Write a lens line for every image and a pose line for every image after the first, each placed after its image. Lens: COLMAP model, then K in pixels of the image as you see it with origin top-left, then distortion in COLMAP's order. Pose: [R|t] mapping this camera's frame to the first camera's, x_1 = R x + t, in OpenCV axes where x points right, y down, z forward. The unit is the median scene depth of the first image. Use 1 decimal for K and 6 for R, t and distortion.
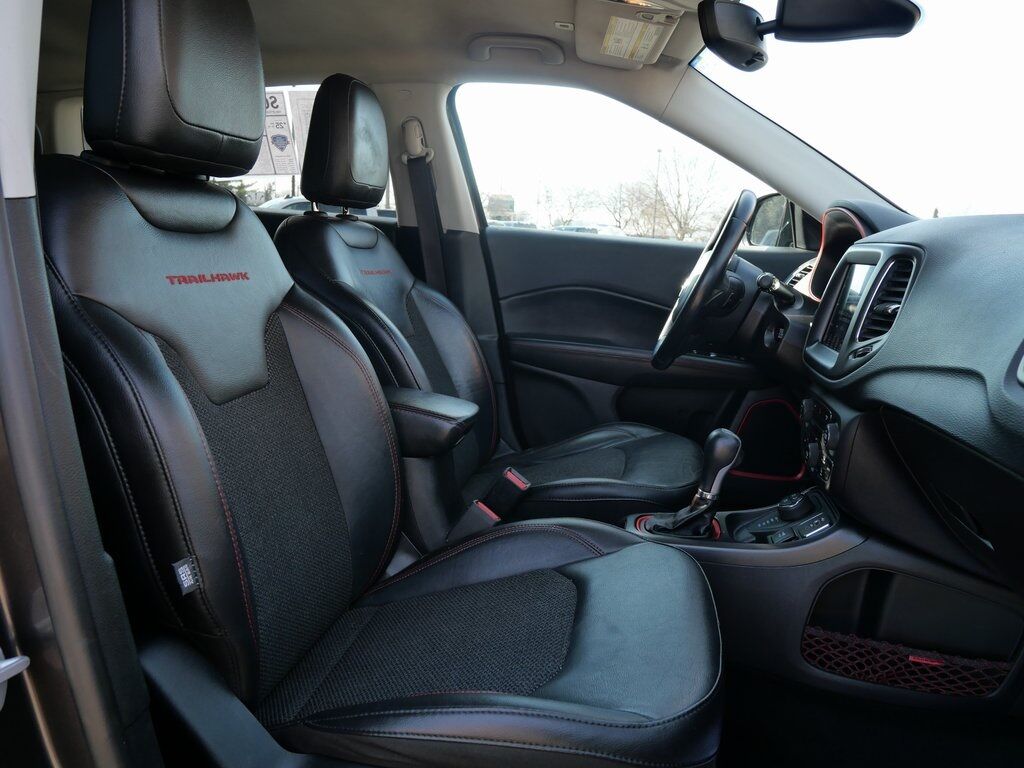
lens RADIAL K [[789.6, 0, 512.0], [0, 789.6, 384.0], [0, 0, 1]] dist [-0.031626, 0.000294]
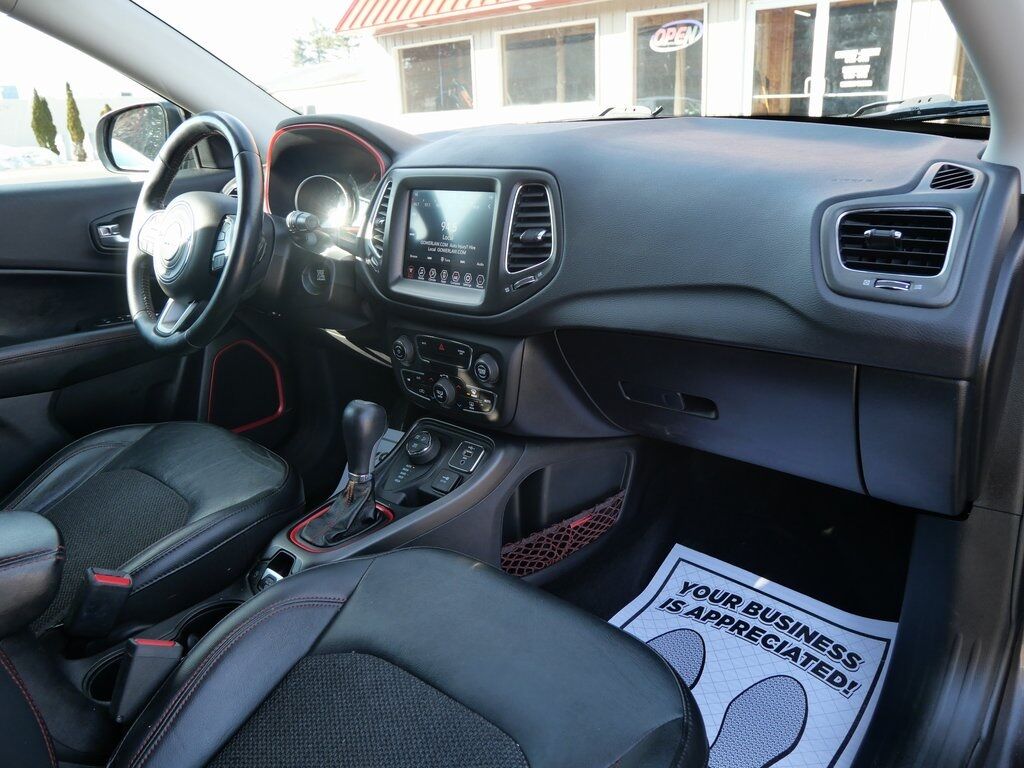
lens RADIAL K [[789.6, 0, 512.0], [0, 789.6, 384.0], [0, 0, 1]] dist [-0.031626, 0.000294]
pose [[0.514365, -0.359033, 0.778797, -0.356404], [0.232452, 0.932515, 0.276374, -0.181691], [-0.825467, 0.038876, 0.563111, 0.398592]]
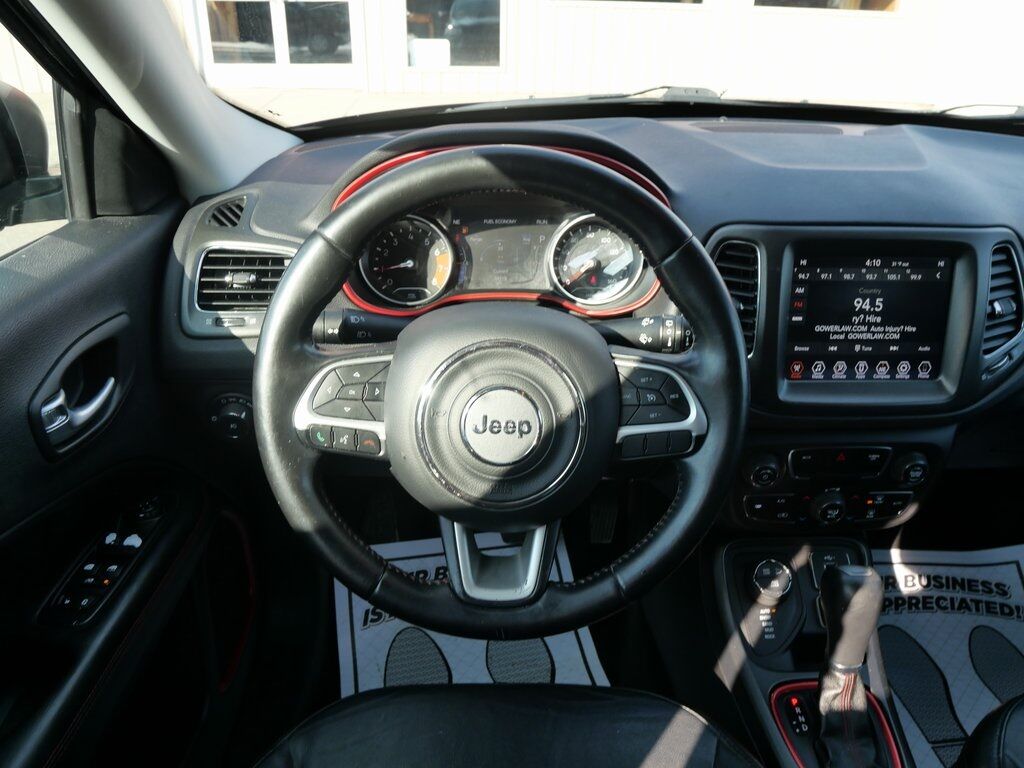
lens RADIAL K [[789.6, 0, 512.0], [0, 789.6, 384.0], [0, 0, 1]] dist [-0.031626, 0.000294]
pose [[-0.240527, -0.505864, 0.828401, -0.151344], [0.136750, 0.827283, 0.544887, -0.449745], [-0.960961, 0.244344, -0.129807, 1.300170]]
